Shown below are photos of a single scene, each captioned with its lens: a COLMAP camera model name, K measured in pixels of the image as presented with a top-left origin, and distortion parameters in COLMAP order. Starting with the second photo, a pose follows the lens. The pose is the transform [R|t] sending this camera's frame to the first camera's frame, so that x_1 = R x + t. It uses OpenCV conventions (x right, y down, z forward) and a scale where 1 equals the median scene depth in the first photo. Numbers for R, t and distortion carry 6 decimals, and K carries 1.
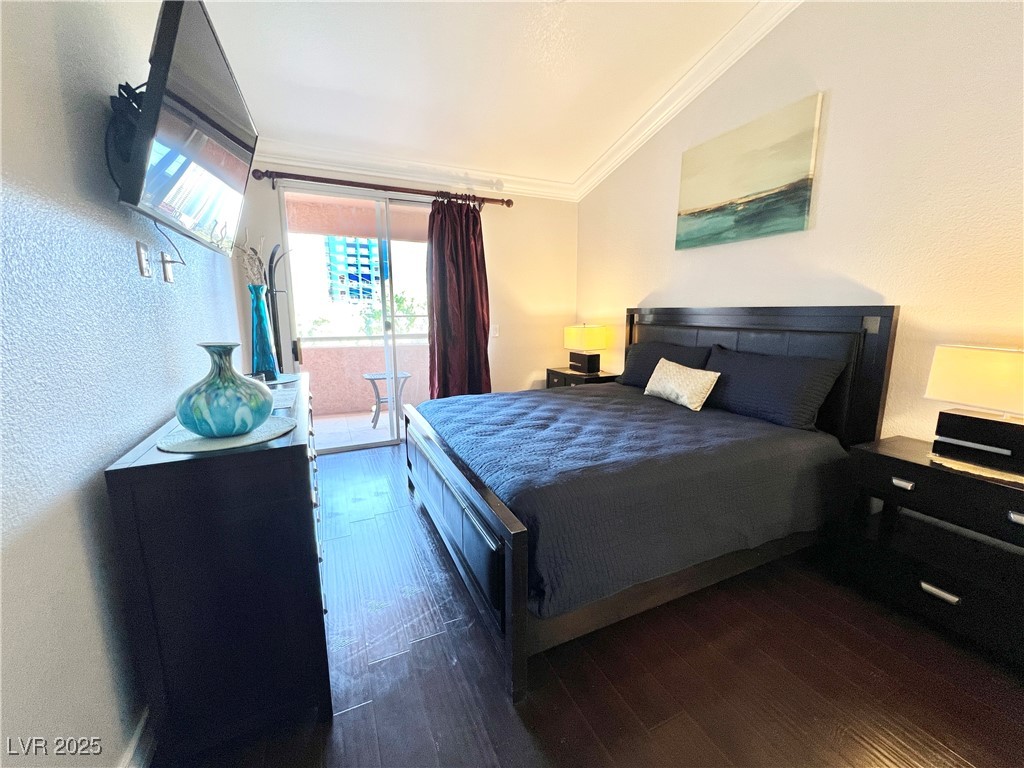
lens RADIAL K [[409.0, 0, 511.6], [0, 409.0, 379.5], [0, 0, 1]] dist [-0.000527, 0.000179]
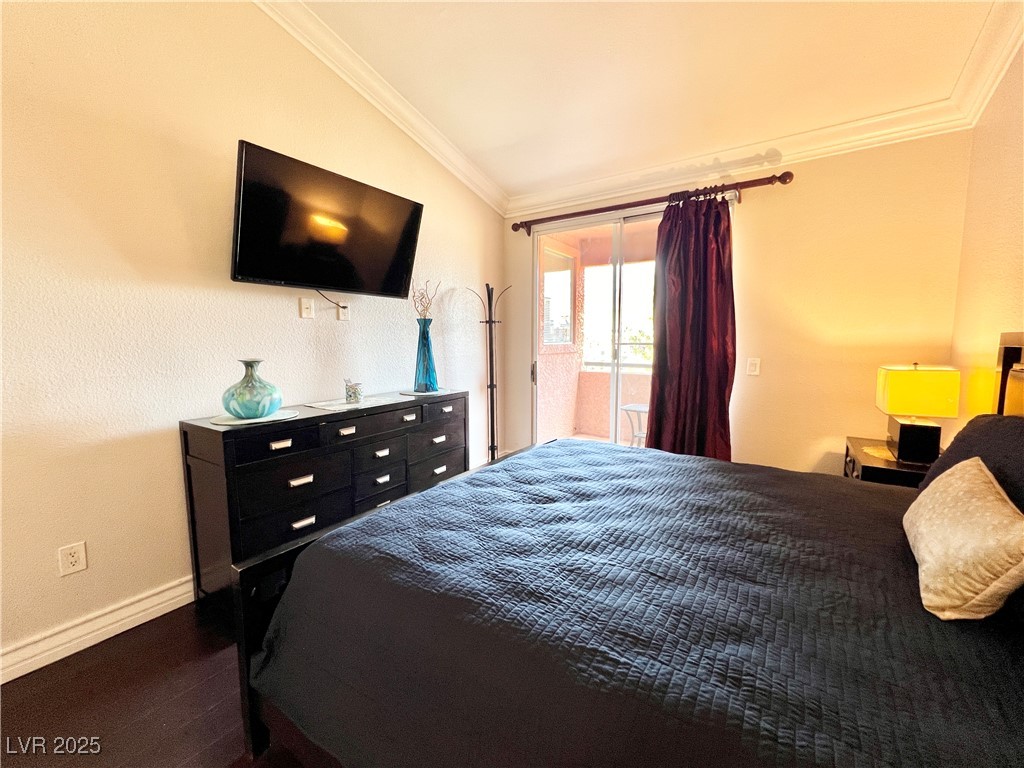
lens RADIAL K [[405.9, 0, 512.0], [0, 405.9, 384.0], [0, 0, 1]] dist [-0.000044, 0.000058]
pose [[0.528287, 0.097610, -0.843436, 0.444601], [-0.139825, 0.989809, 0.026971, -0.069100], [0.837474, 0.103685, 0.536551, 0.390273]]
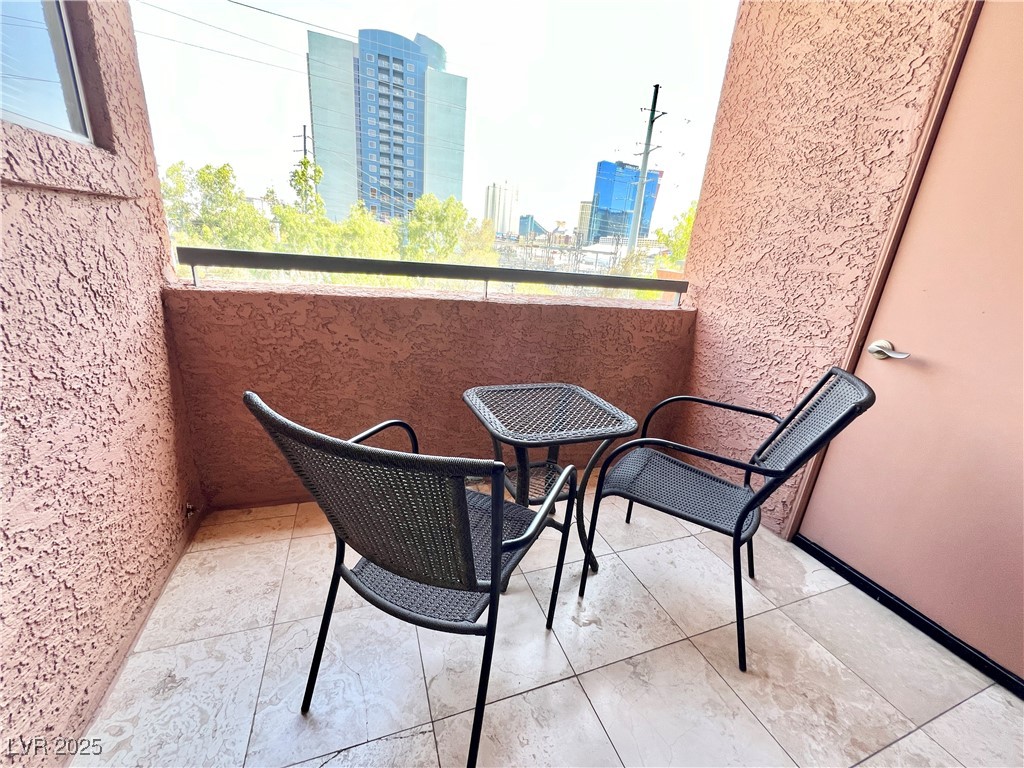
lens RADIAL K [[409.0, 0, 511.6], [0, 409.0, 379.5], [0, 0, 1]] dist [-0.000527, 0.000179]
pose [[0.993441, 0.105910, -0.043111, -0.533824], [-0.097948, 0.982712, 0.157110, -0.128367], [0.059006, -0.151857, 0.986640, 1.189980]]
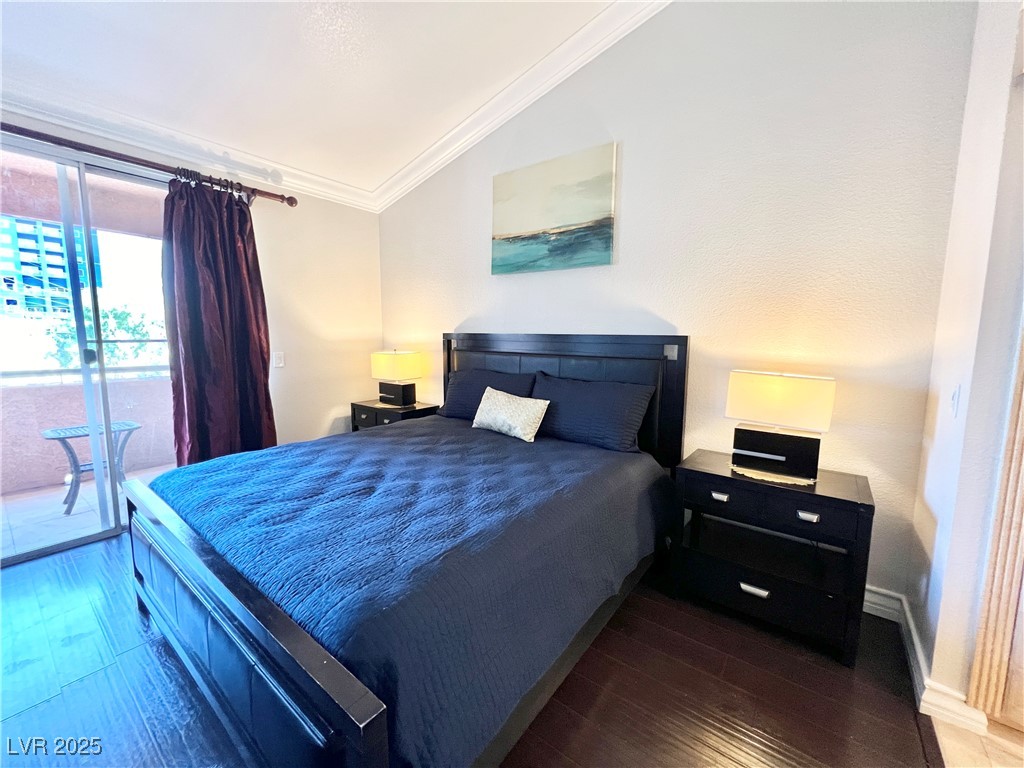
lens RADIAL K [[409.0, 0, 511.6], [0, 409.0, 379.5], [0, 0, 1]] dist [-0.000527, 0.000179]
pose [[0.880426, -0.042954, 0.472234, -0.025254], [0.067553, 0.997093, -0.035250, -0.031508], [-0.469347, 0.062936, 0.880768, 0.142001]]
